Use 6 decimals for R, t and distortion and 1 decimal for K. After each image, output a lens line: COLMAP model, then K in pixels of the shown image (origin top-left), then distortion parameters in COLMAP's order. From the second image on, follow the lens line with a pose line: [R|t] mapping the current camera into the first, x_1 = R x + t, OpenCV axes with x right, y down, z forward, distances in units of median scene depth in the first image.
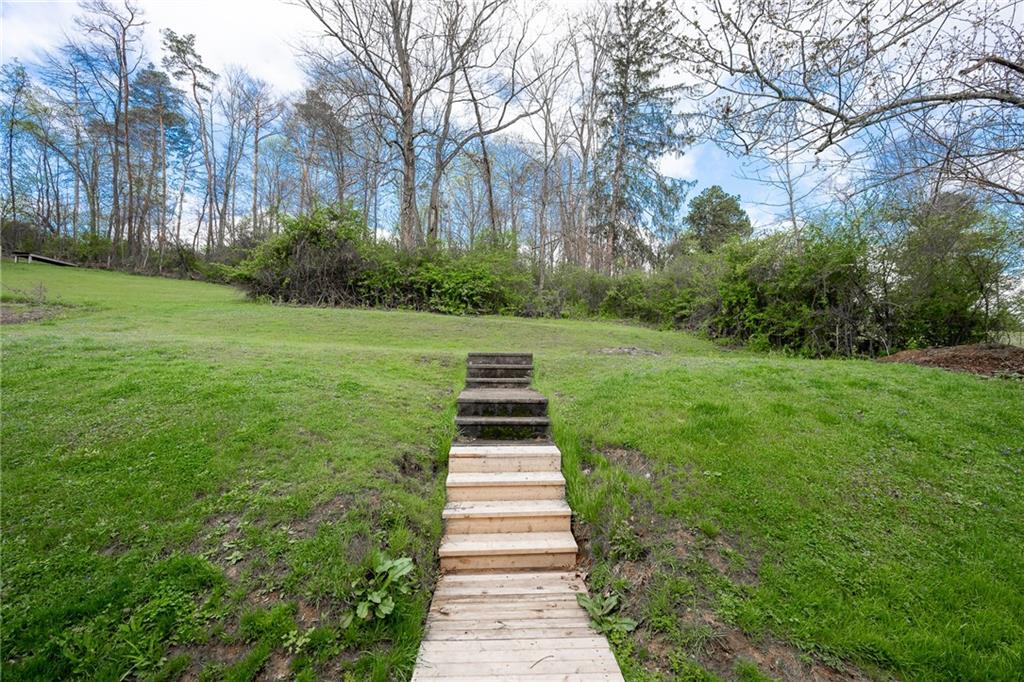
lens RADIAL K [[423.5, 0, 511.3], [0, 423.5, 353.3], [0, 0, 1]] dist [-0.000286, 0.000036]
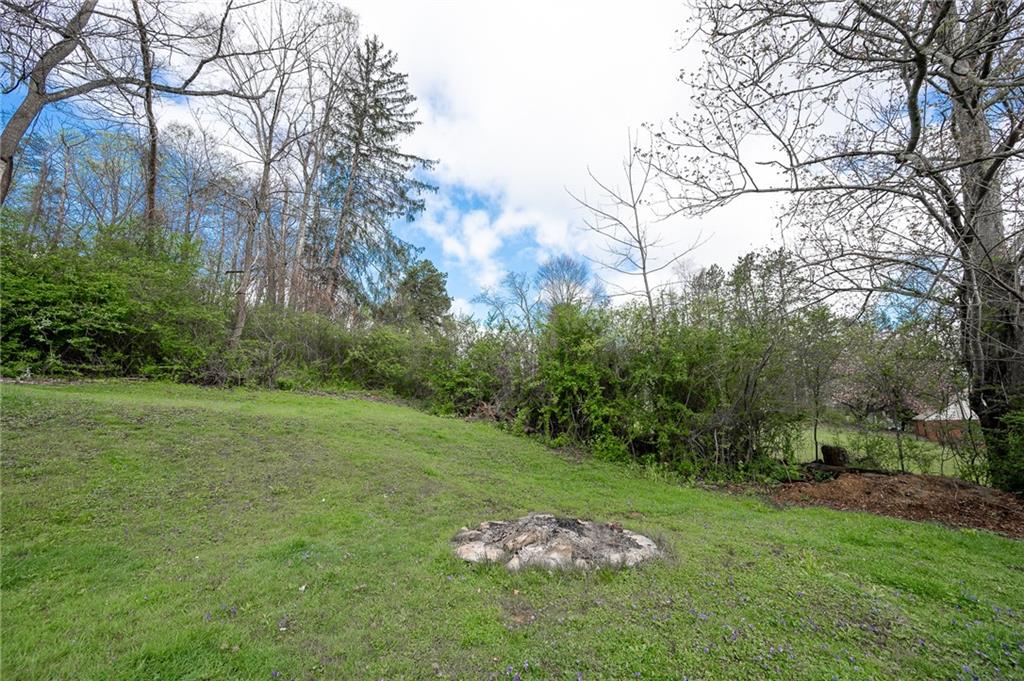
lens RADIAL K [[404.1, 0, 512.0], [0, 404.1, 340.5], [0, 0, 1]] dist [-0.000641, -0.000123]
pose [[0.753756, 0.112752, 0.647409, -0.007163], [-0.003166, 0.985782, -0.167998, -0.037467], [-0.657147, 0.124580, 0.743396, 0.233771]]
